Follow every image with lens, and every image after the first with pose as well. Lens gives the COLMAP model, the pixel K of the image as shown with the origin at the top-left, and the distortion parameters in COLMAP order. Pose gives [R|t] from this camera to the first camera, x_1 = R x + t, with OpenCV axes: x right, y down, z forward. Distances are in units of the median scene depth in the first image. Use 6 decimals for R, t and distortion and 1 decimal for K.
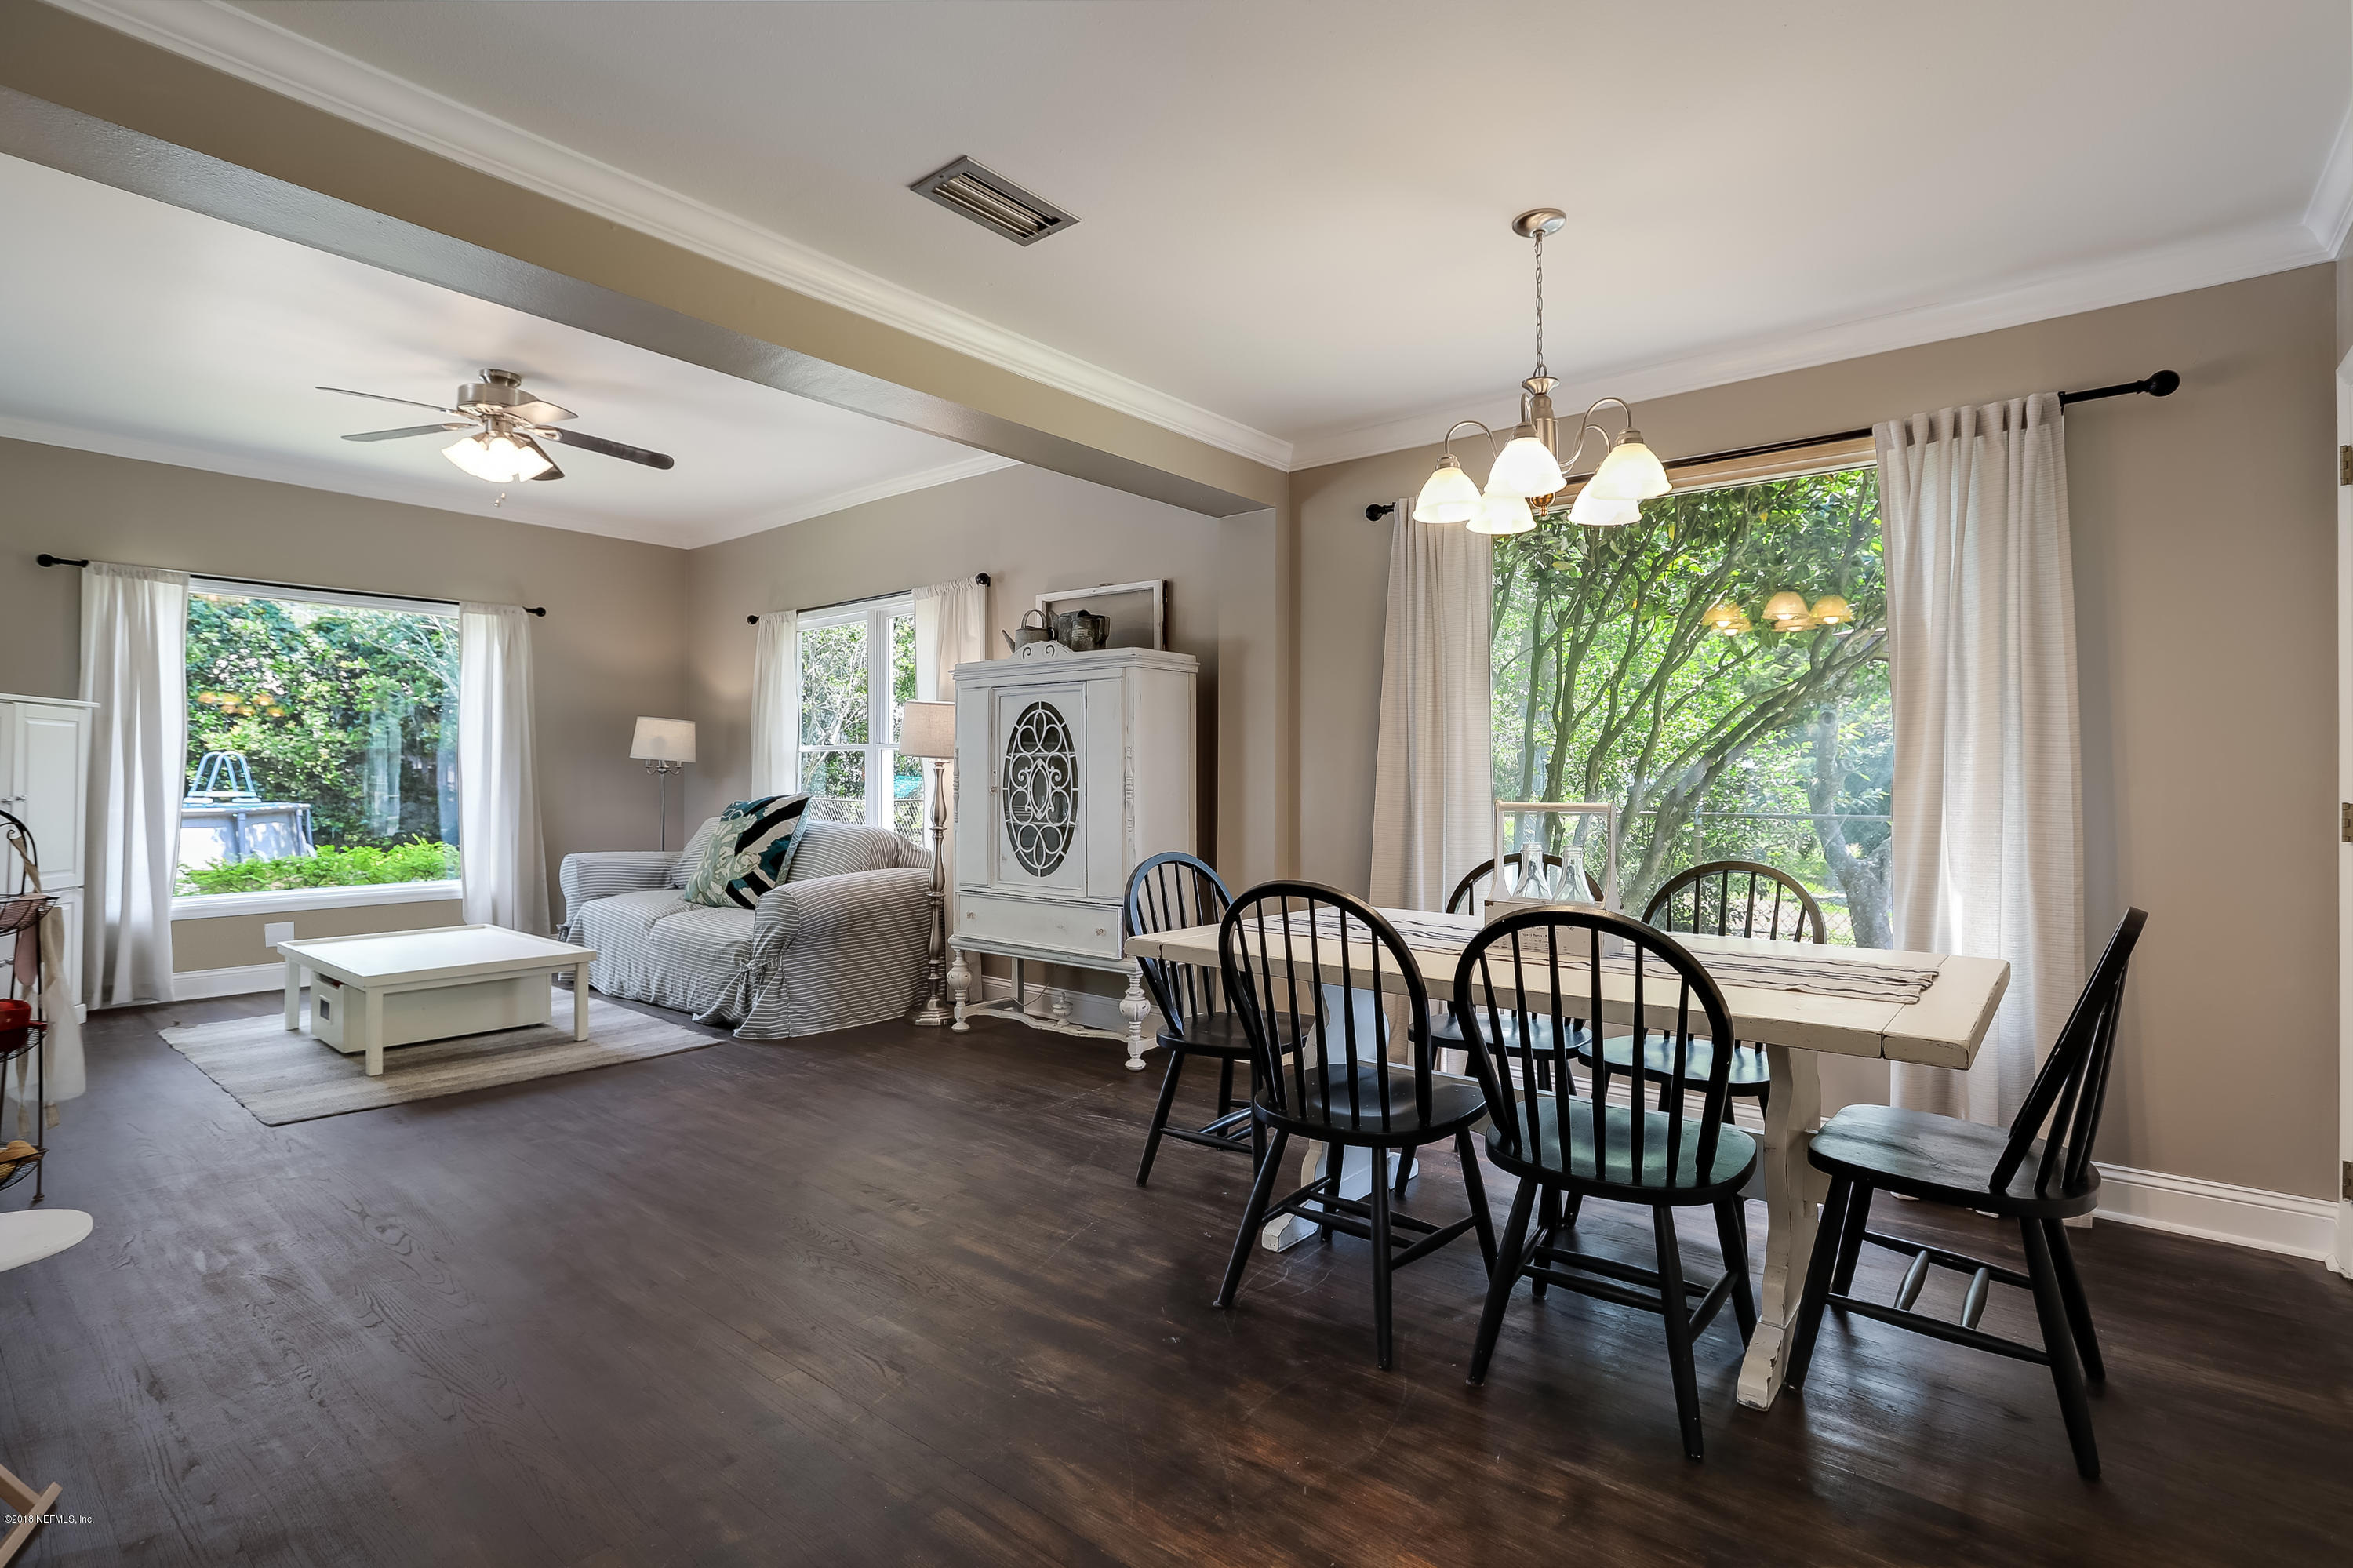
lens RADIAL K [[1175.0, 0, 1176.5], [0, 1175.0, 784.0], [0, 0, 1]] dist [0.001078, 0.000969]
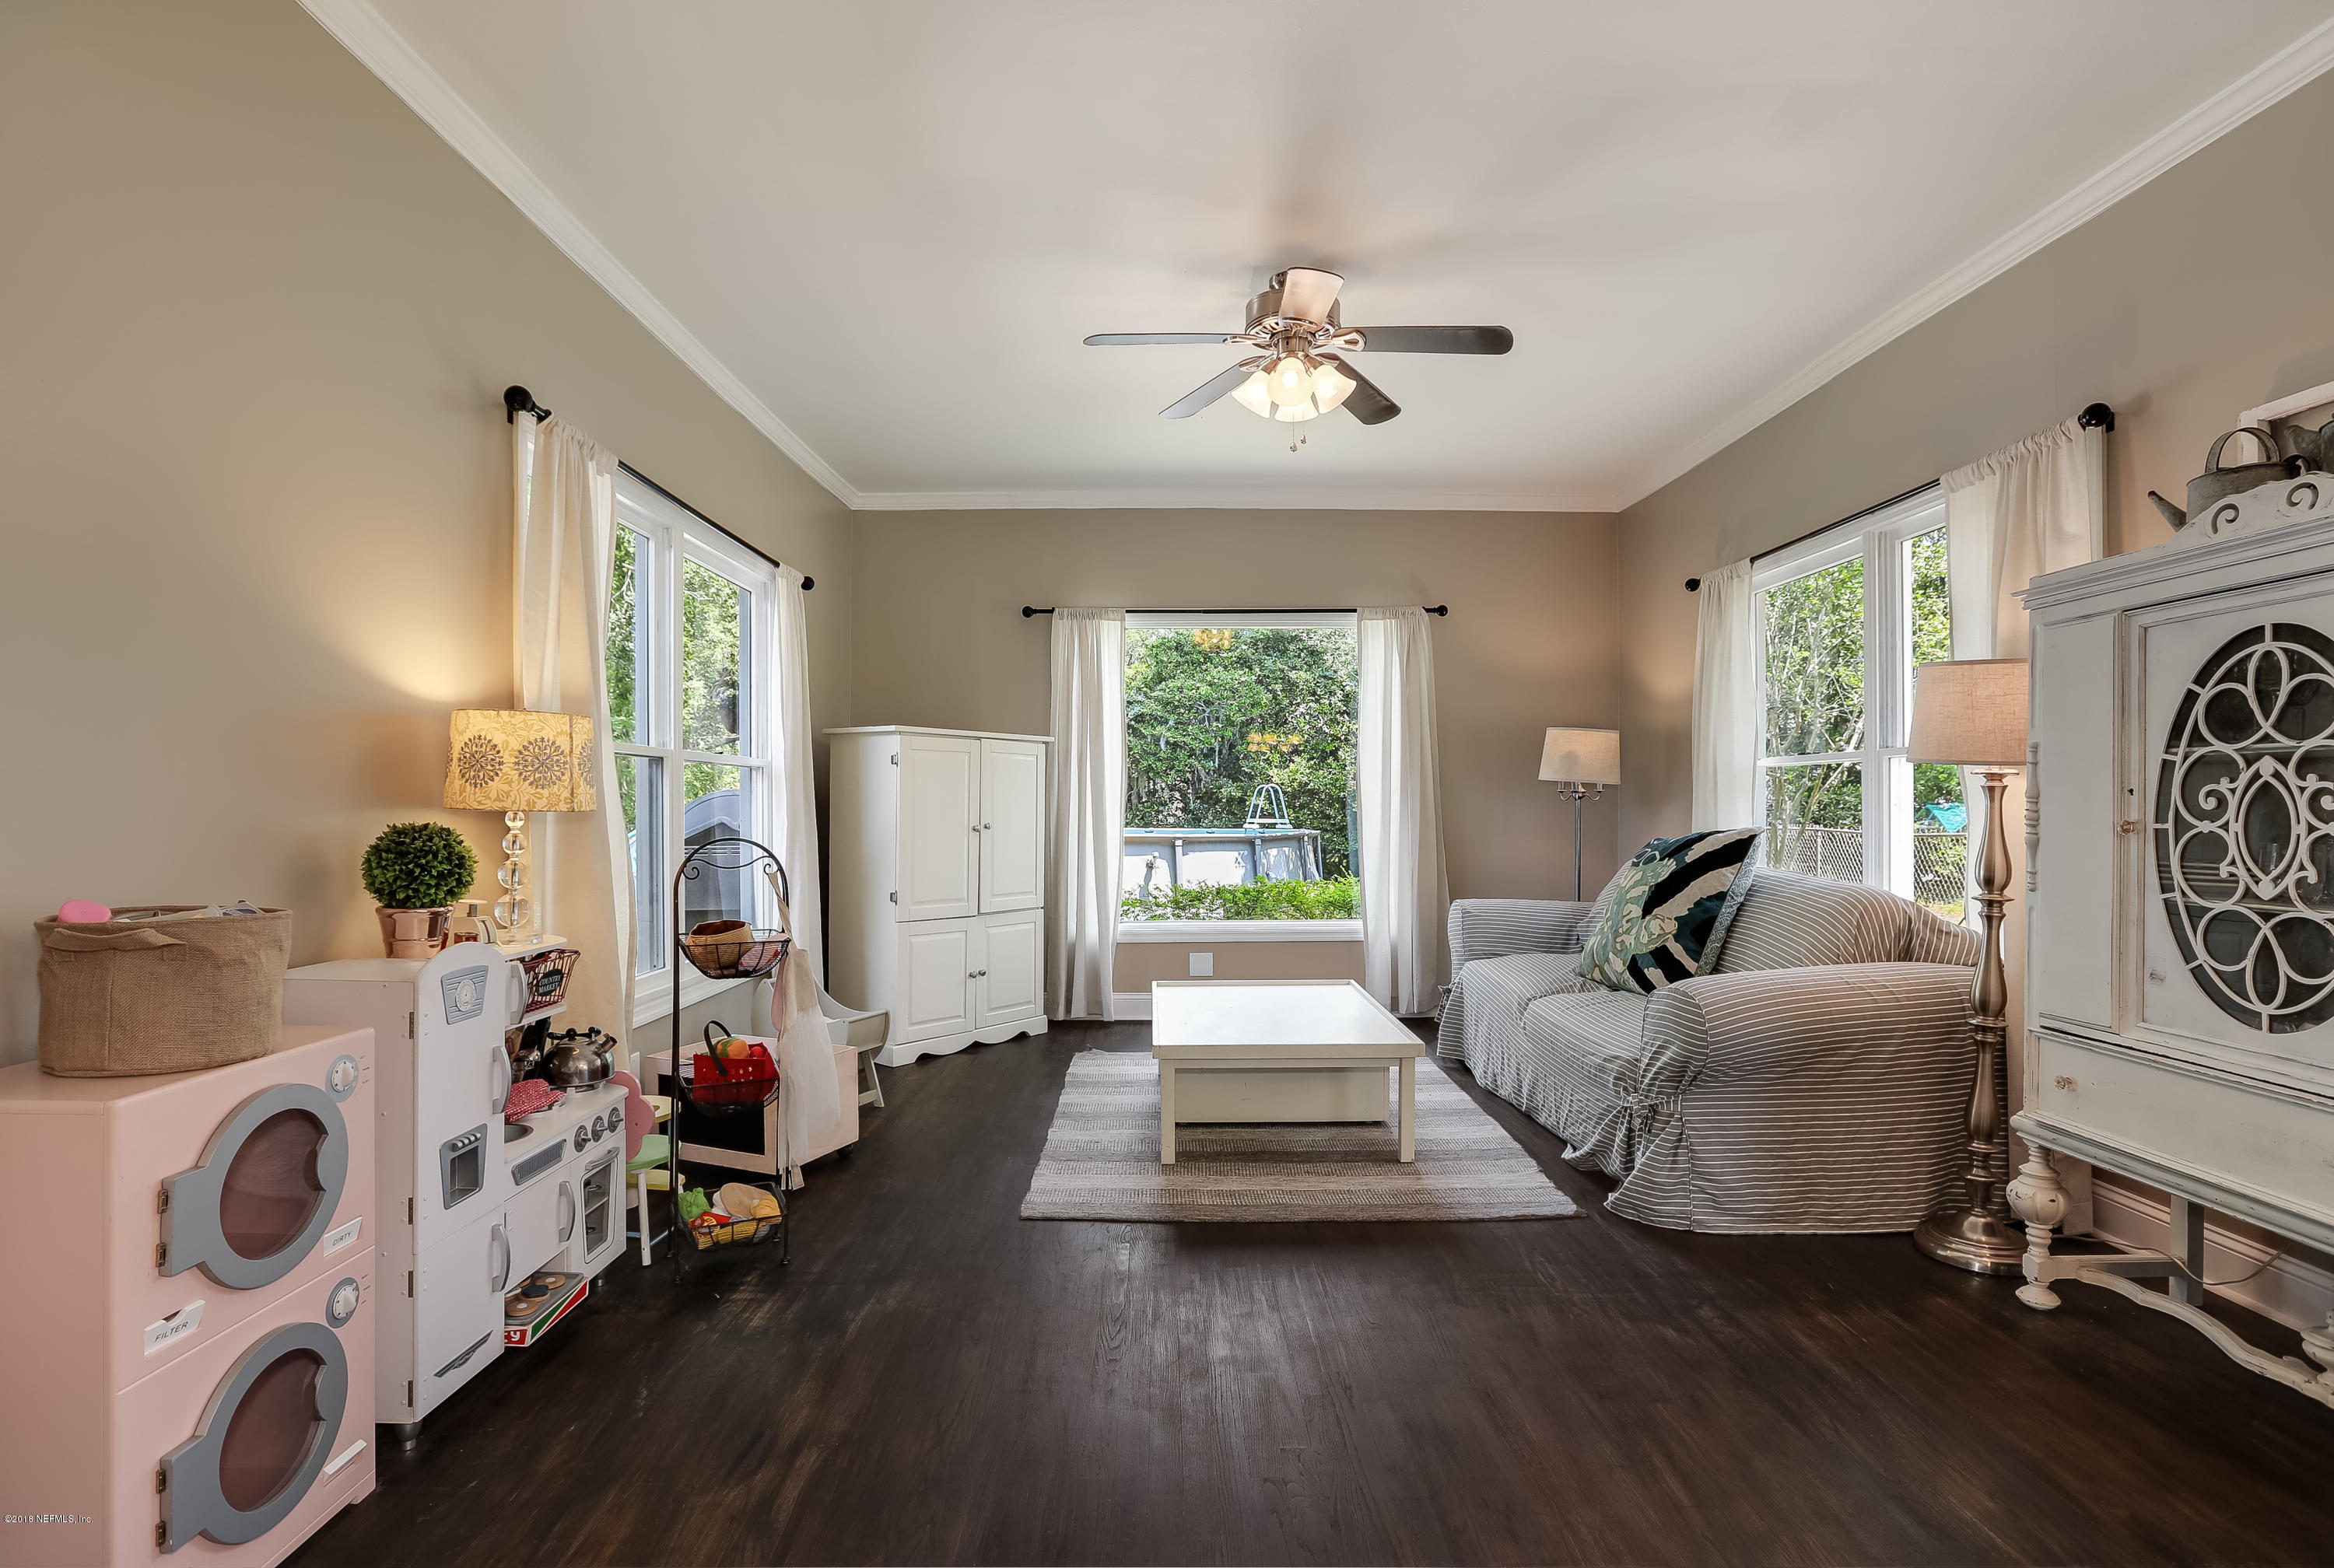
lens RADIAL K [[1113.9, 0, 1157.4], [0, 1113.9, 811.8], [0, 0, 1]] dist [-0.055615, 0.021990]
pose [[0.639334, 0.001483, -0.768927, -0.067072], [-0.001499, 0.999999, 0.000682, -0.001120], [0.768927, 0.000717, 0.639336, 0.398637]]
